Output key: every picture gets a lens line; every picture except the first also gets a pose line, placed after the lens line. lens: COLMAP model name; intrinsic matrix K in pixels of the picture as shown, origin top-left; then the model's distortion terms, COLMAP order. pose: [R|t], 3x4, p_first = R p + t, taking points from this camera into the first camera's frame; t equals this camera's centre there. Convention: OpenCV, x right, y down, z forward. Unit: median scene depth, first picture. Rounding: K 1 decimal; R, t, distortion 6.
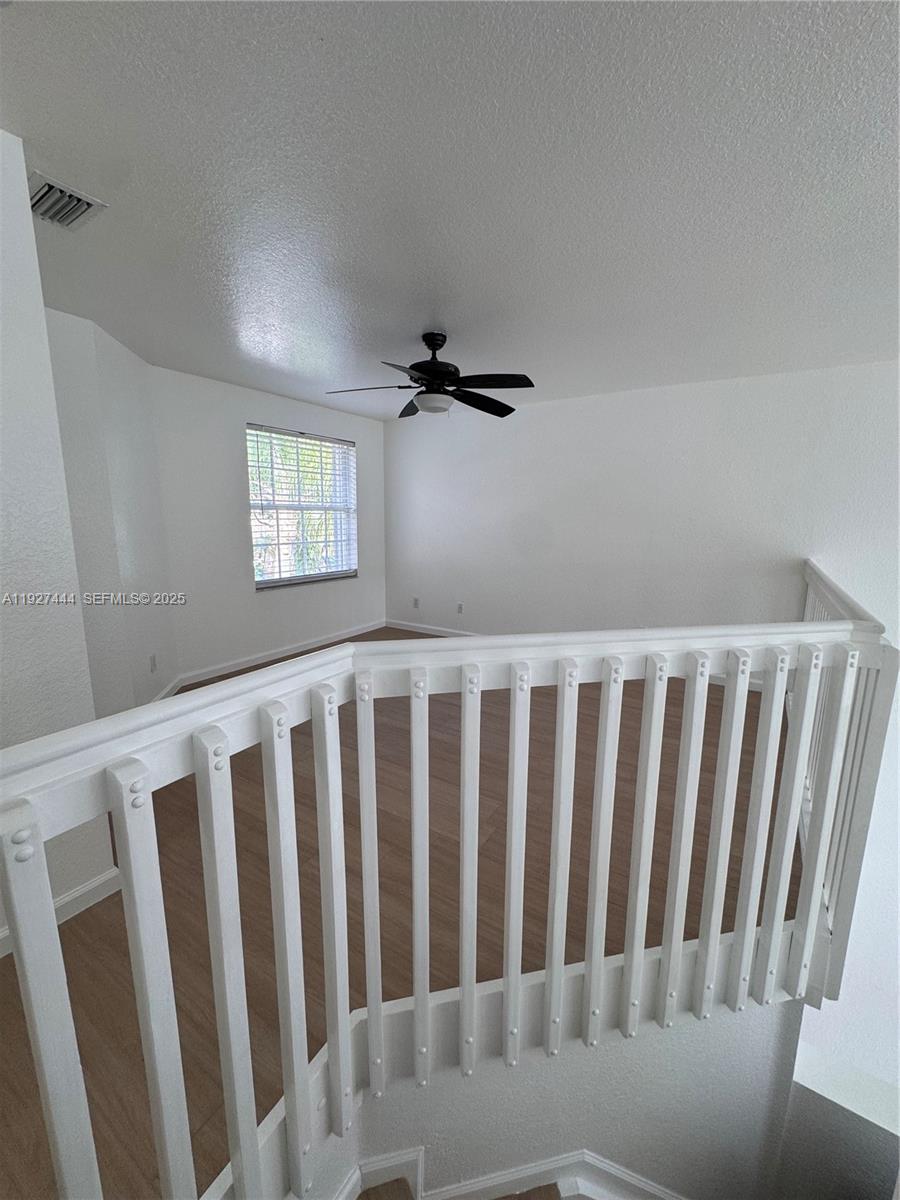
lens RADIAL K [[483.8, 0, 451.0], [0, 483.8, 597.5], [0, 0, 1]] dist [-0.004062, -0.000635]
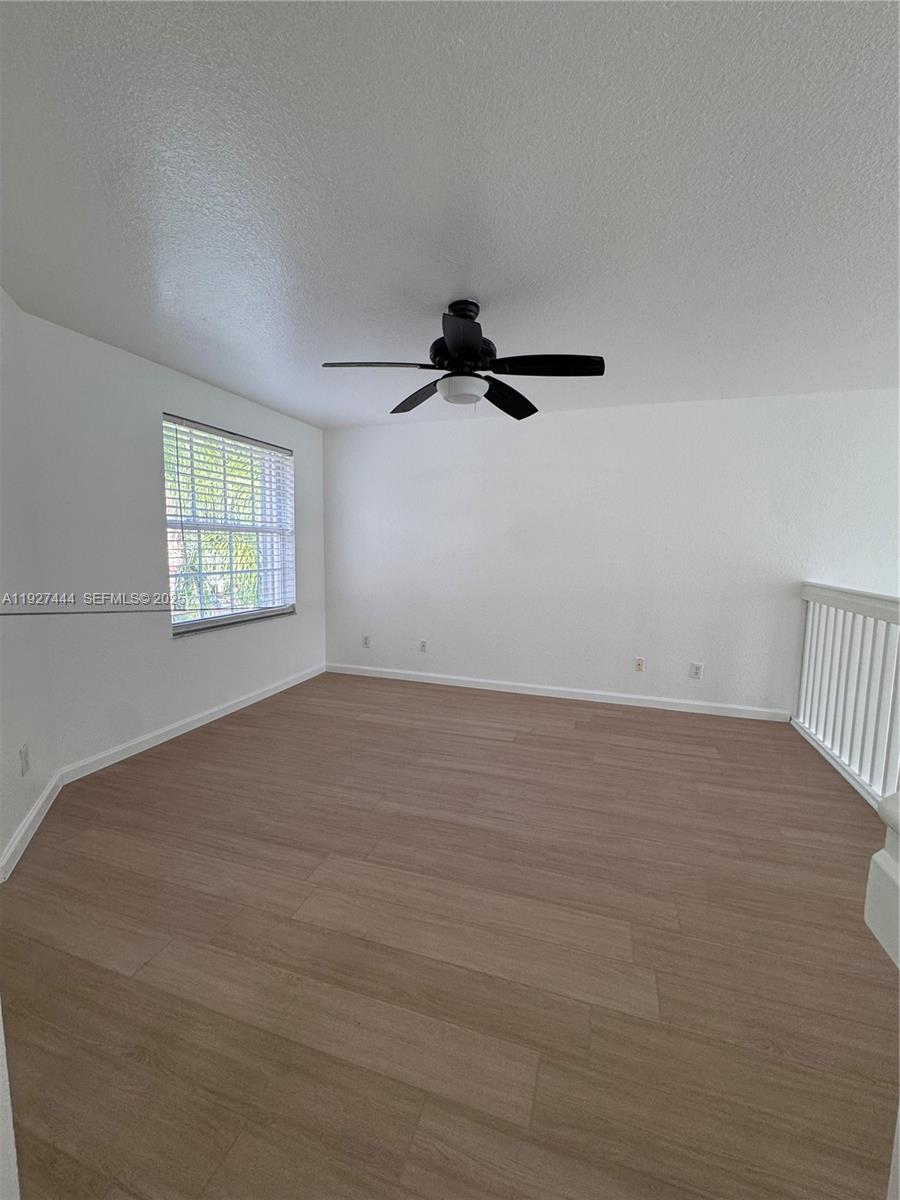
lens RADIAL K [[483.8, 0, 451.0], [0, 483.8, 597.5], [0, 0, 1]] dist [-0.004062, -0.000635]
pose [[0.969325, -0.024020, 0.244604, -0.154935], [0.039255, 0.997568, -0.057600, -0.013633], [-0.242626, 0.065435, 0.967911, 0.163488]]
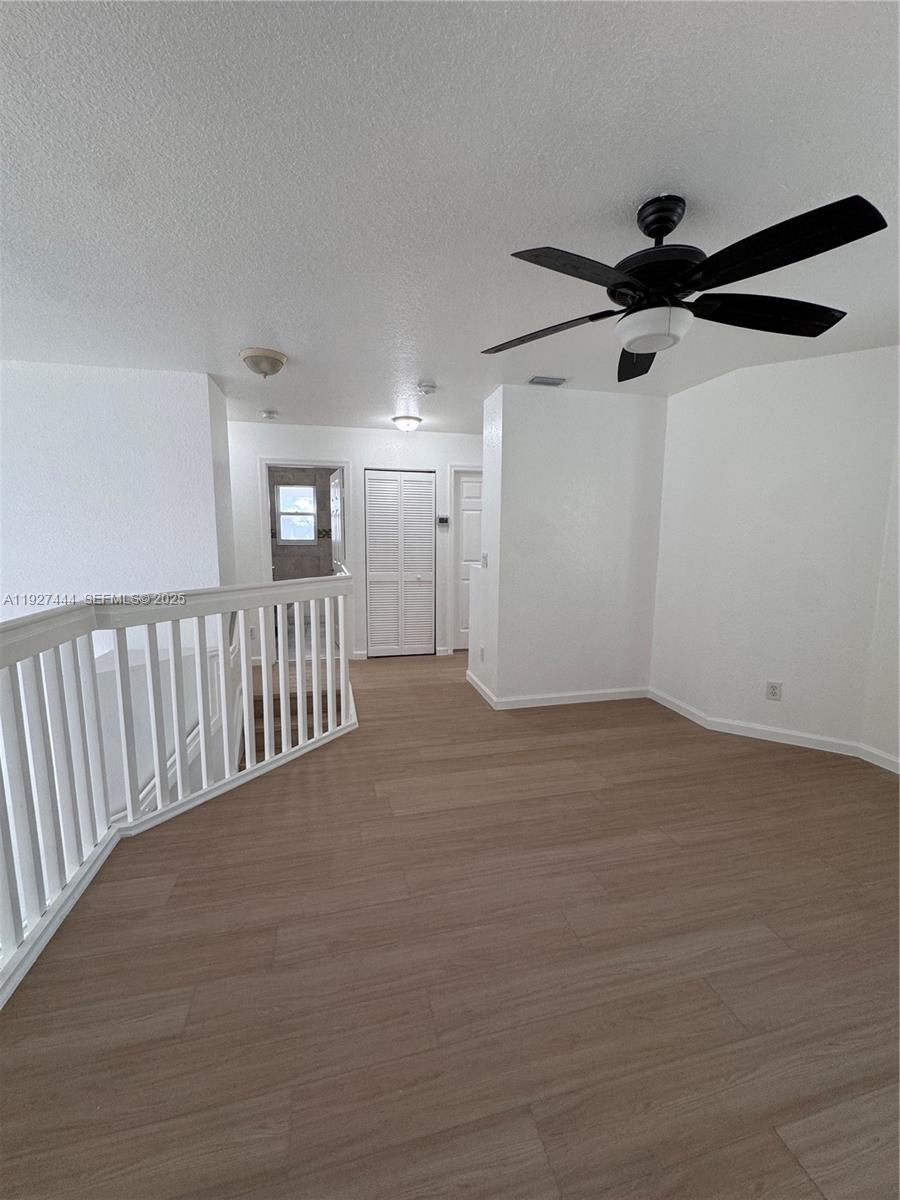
lens RADIAL K [[483.8, 0, 451.0], [0, 483.8, 597.5], [0, 0, 1]] dist [-0.004062, -0.000635]
pose [[-0.688932, 0.081840, -0.720191, 0.338297], [-0.133622, 0.962235, 0.237168, -0.125371], [0.712403, 0.259626, -0.651979, 0.780123]]
